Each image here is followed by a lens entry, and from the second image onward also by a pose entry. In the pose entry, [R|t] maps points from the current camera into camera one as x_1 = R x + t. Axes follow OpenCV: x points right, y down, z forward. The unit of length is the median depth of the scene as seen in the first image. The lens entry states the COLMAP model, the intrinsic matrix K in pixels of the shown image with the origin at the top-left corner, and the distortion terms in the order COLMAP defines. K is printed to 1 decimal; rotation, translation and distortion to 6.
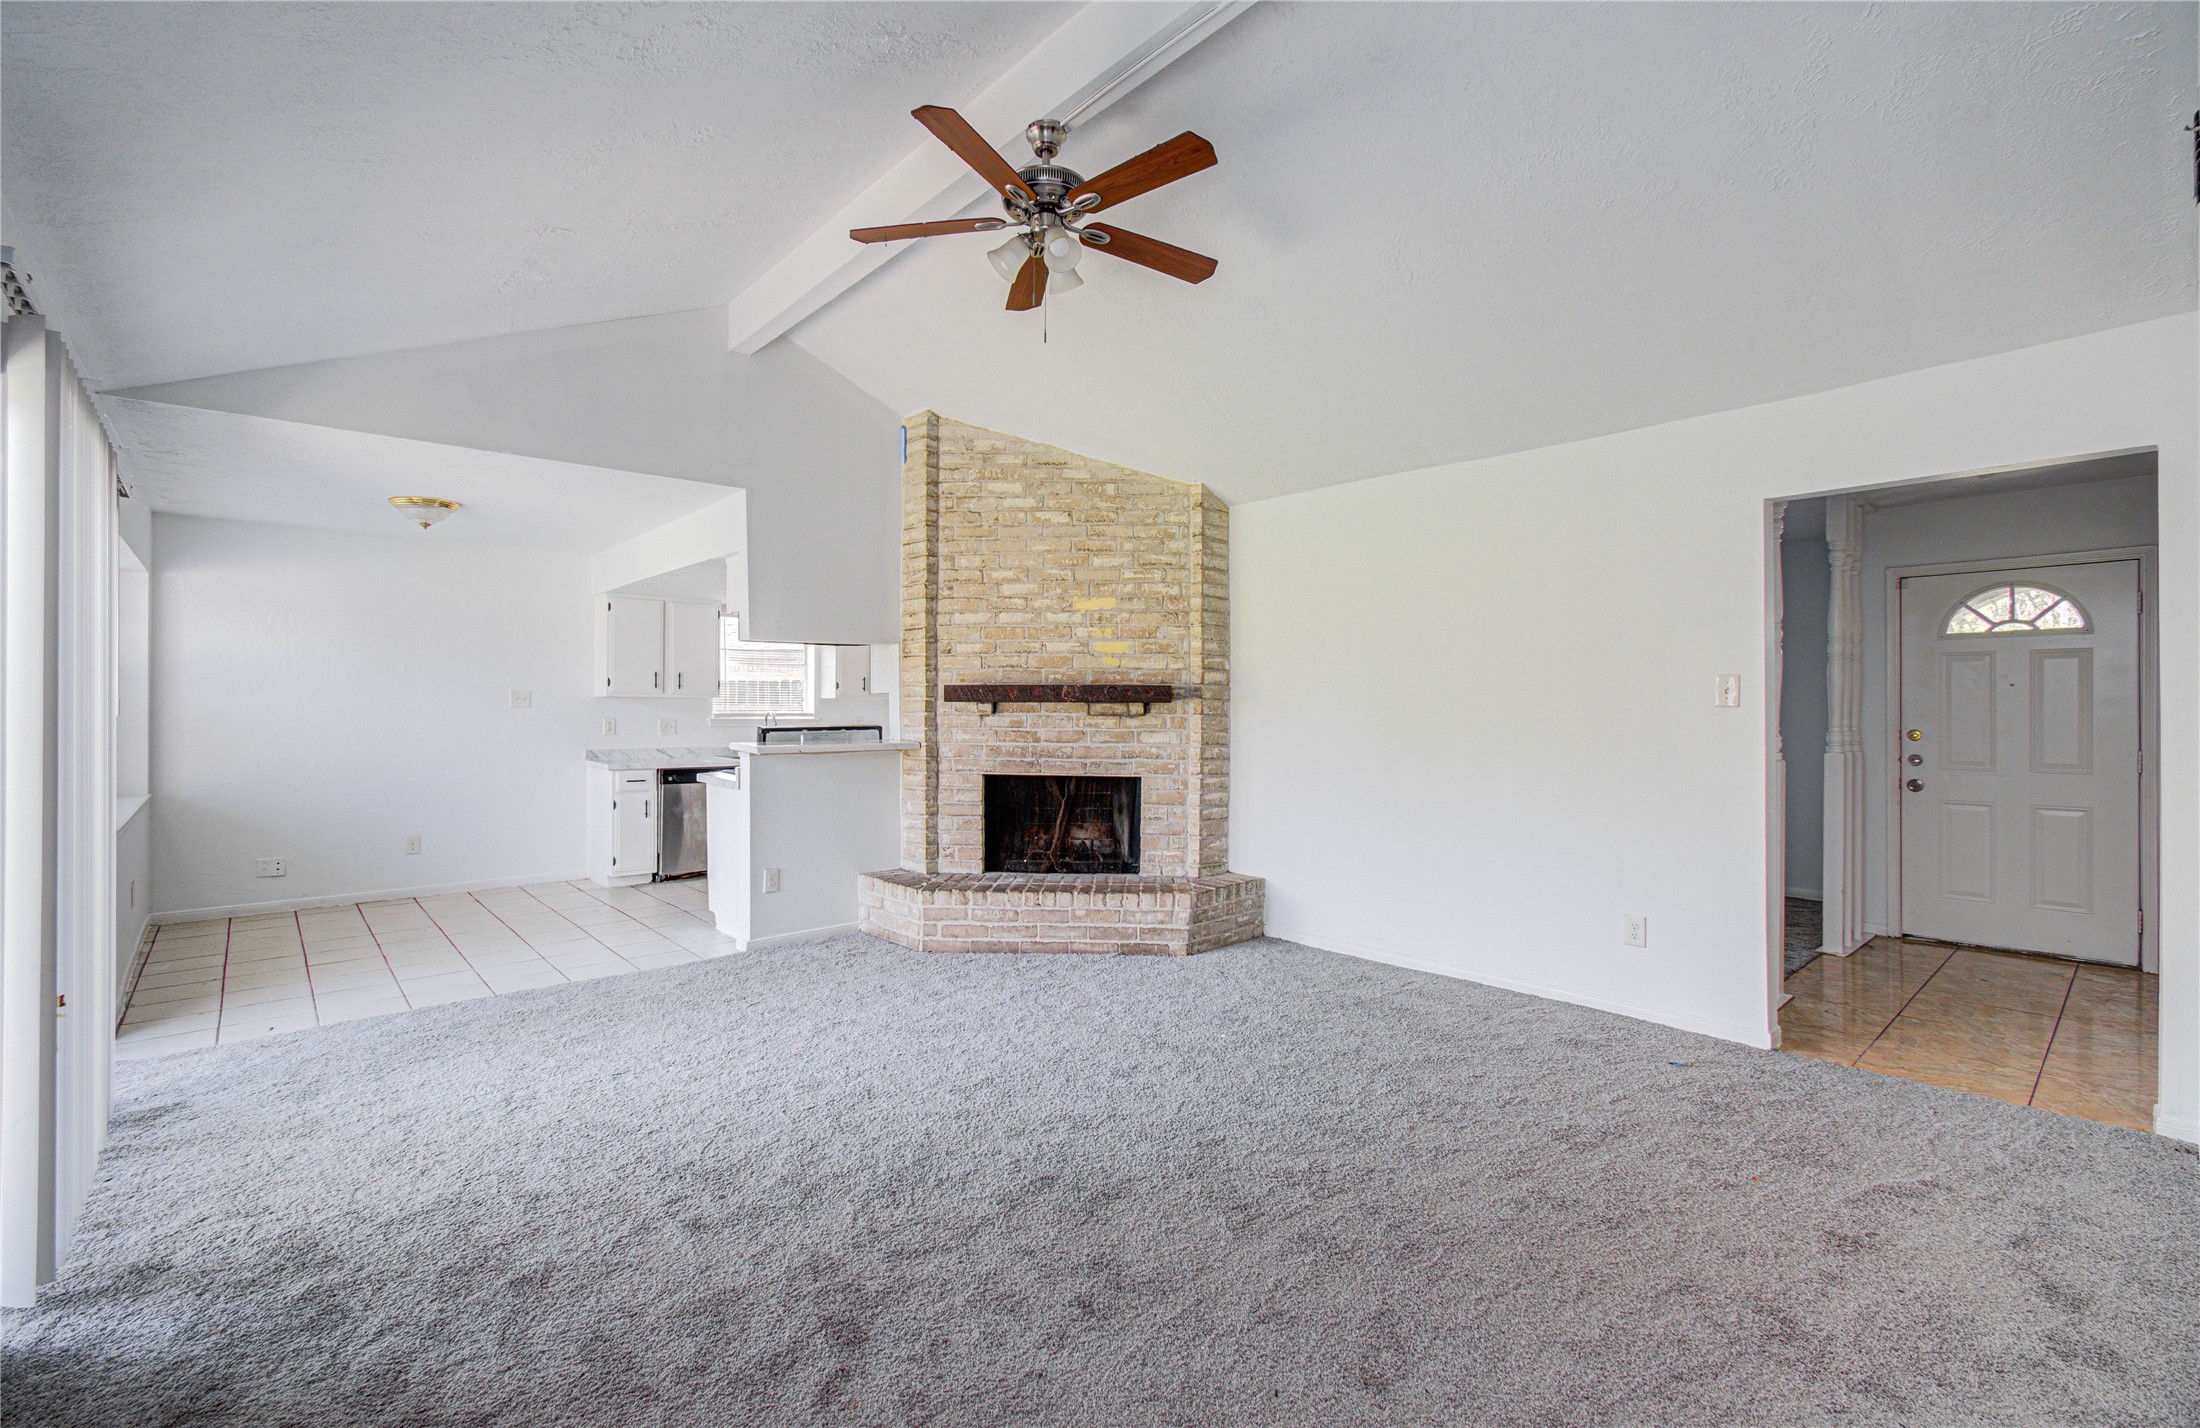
lens RADIAL K [[960.2, 0, 1103.2], [0, 960.2, 677.0], [0, 0, 1]] dist [-0.000701, 0.000240]
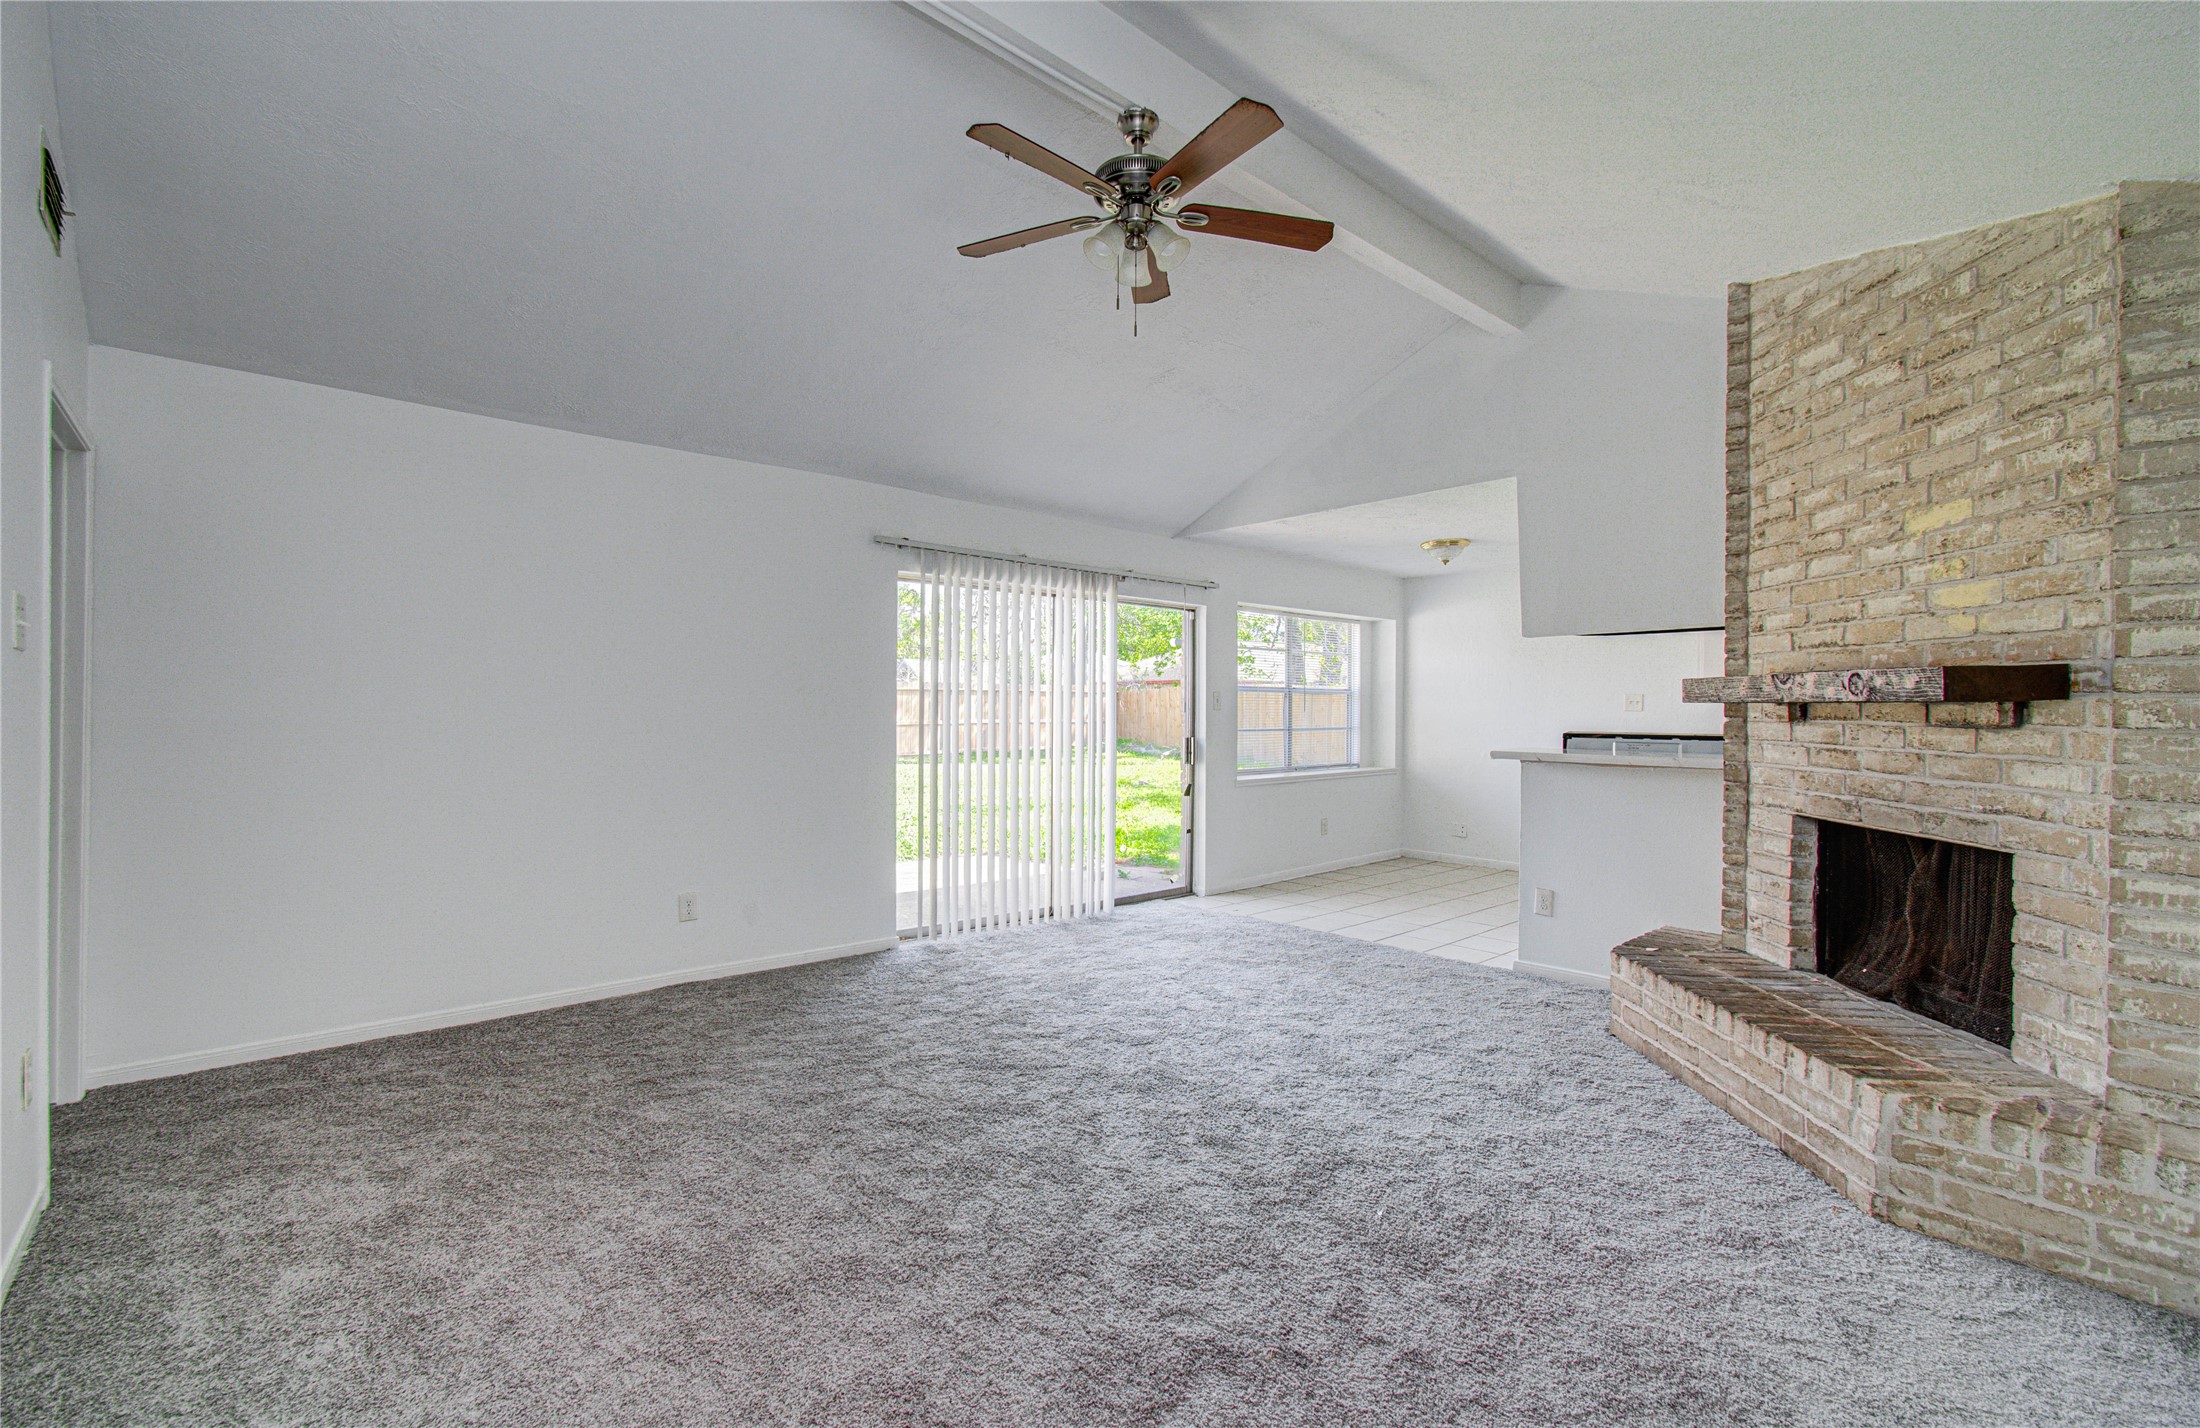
lens RADIAL K [[964.1, 0, 1092.6], [0, 964.1, 723.2], [0, 0, 1]] dist [-0.000248, 0.000327]
pose [[0.008364, 0.014563, -0.999859, 0.521353], [0.037316, 0.999193, 0.014866, 0.012511], [0.999269, -0.037435, 0.007814, 0.526825]]
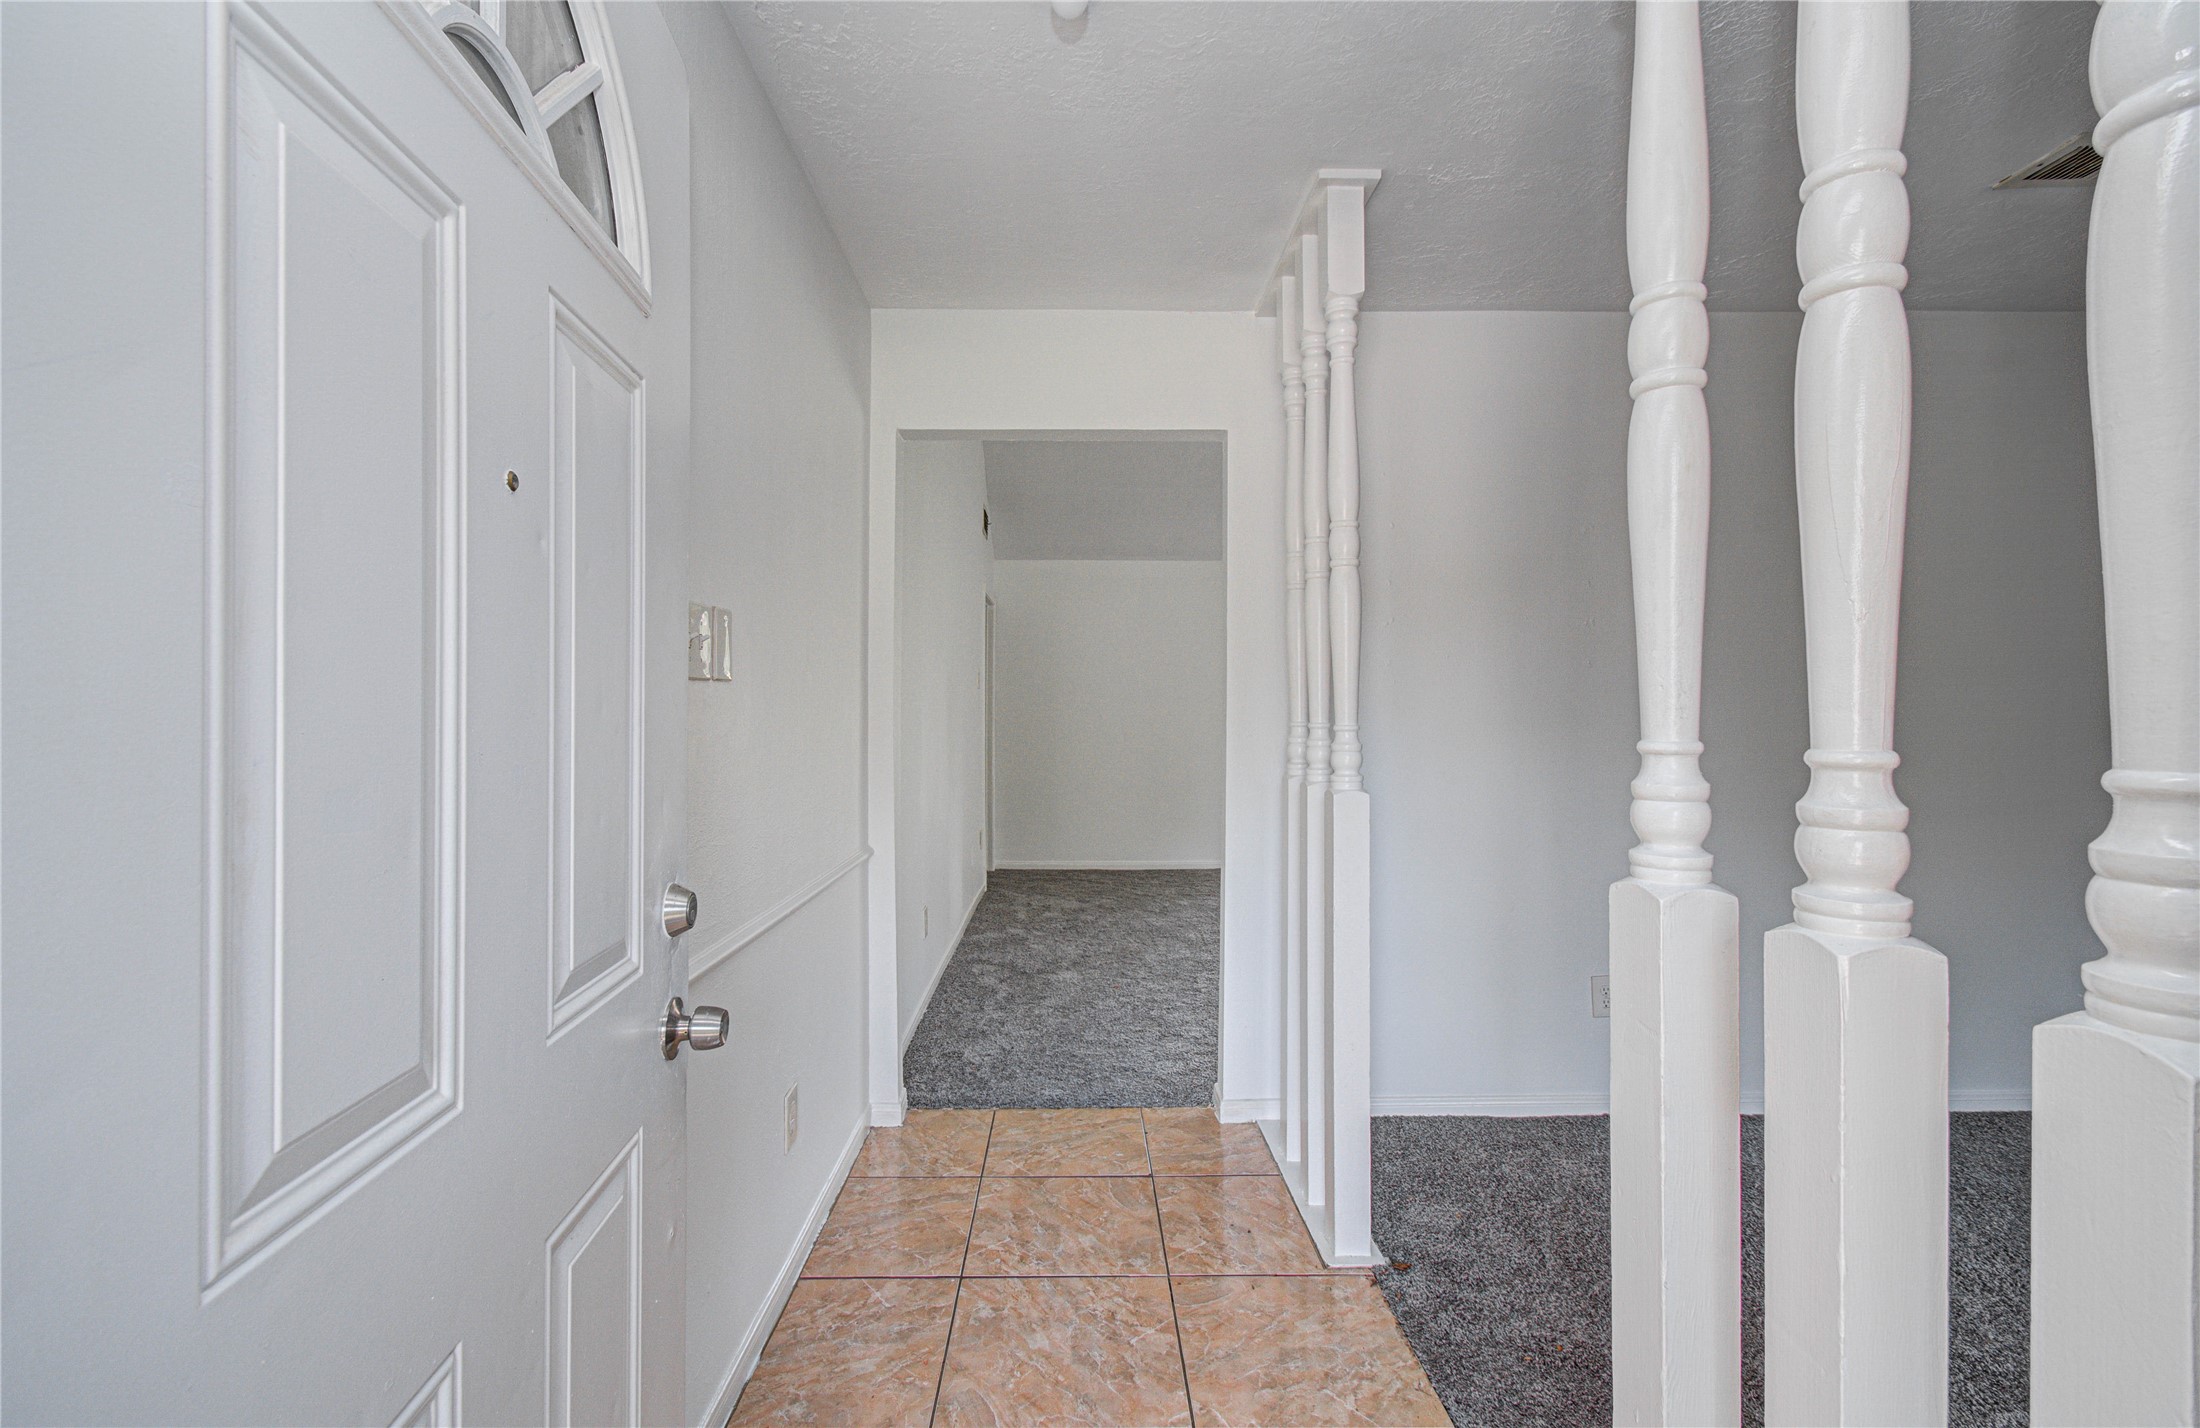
lens RADIAL K [[964.1, 0, 1092.6], [0, 964.1, 723.2], [0, 0, 1]] dist [-0.000248, 0.000327]
pose [[-0.639327, 0.012724, -0.768830, 0.942712], [0.042860, 0.998898, -0.019109, 0.034491], [0.767739, -0.045169, -0.639168, 0.949644]]
